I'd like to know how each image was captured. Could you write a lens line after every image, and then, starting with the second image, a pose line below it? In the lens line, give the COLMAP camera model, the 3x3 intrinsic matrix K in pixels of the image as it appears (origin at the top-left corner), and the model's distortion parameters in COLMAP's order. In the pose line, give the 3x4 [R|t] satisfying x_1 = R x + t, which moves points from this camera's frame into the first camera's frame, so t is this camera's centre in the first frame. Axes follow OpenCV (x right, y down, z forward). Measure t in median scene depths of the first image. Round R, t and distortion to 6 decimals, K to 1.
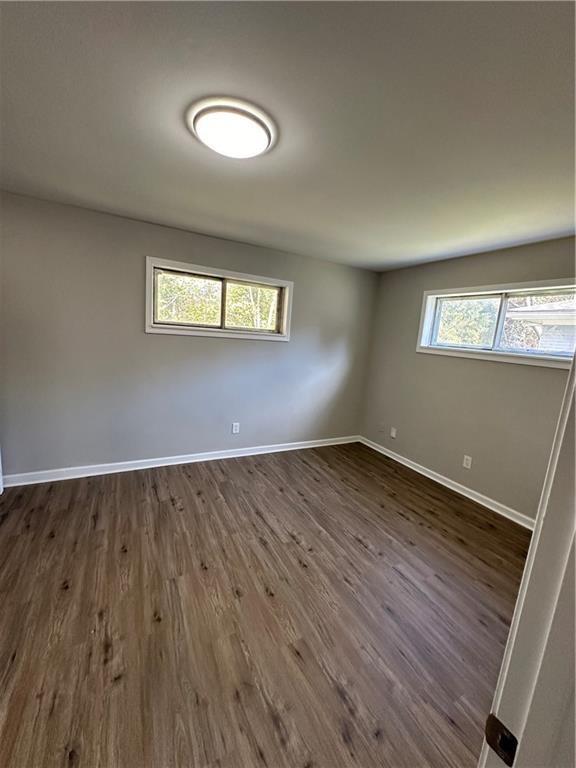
lens RADIAL K [[306.8, 0, 288.6], [0, 306.8, 382.6], [0, 0, 1]] dist [-0.006059, 0.001404]
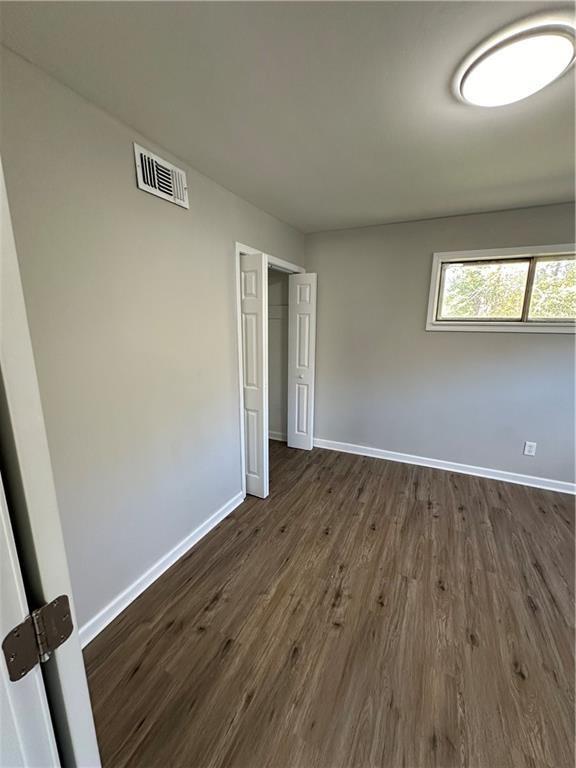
lens RADIAL K [[306.8, 0, 288.1], [0, 306.8, 384.0], [0, 0, 1]] dist [-0.006059, 0.001404]
pose [[0.596757, 0.091721, -0.797163, 0.105647], [-0.090698, 0.994789, 0.046563, 0.007164], [0.797280, 0.044514, 0.601966, 0.059925]]
